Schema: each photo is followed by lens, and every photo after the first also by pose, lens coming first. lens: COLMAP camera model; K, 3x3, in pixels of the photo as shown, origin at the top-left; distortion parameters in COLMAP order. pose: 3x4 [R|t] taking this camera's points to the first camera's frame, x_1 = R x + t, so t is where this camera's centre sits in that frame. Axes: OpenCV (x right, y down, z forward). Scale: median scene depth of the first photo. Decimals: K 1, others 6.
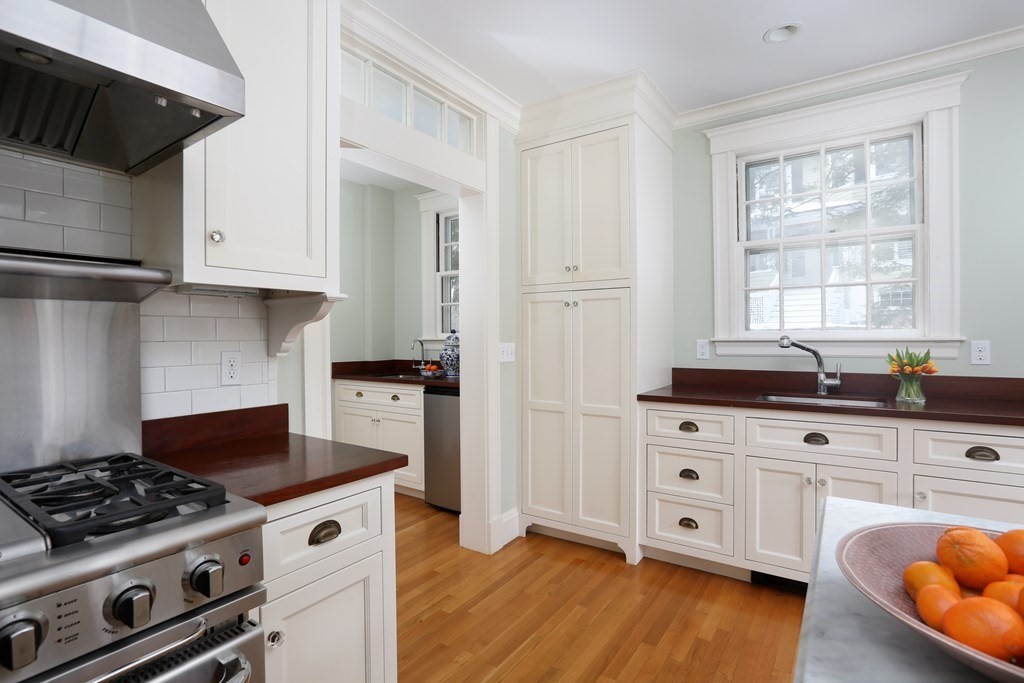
lens RADIAL K [[492.1, 0, 512.0], [0, 492.1, 341.5], [0, 0, 1]] dist [-0.003122, -0.000290]
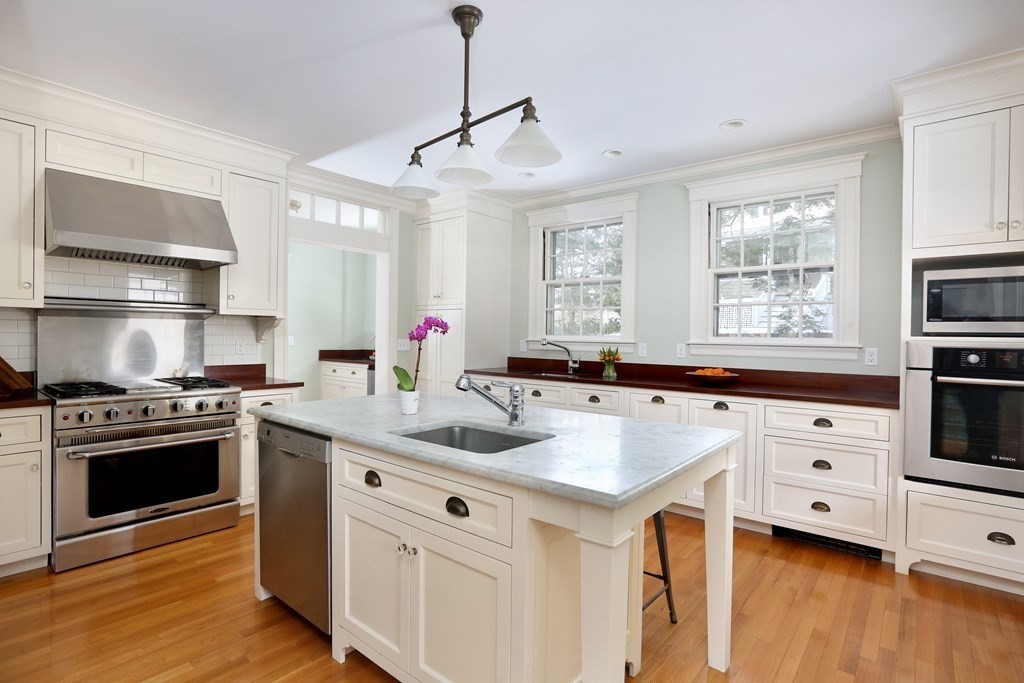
lens RADIAL K [[499.4, 0, 512.0], [0, 499.4, 341.5], [0, 0, 1]] dist [0.000787, 0.000107]
pose [[0.995644, 0.020513, -0.090952, 0.634794], [-0.020450, 0.999790, 0.001622, -0.001037], [0.090966, 0.000245, 0.995854, -0.853761]]
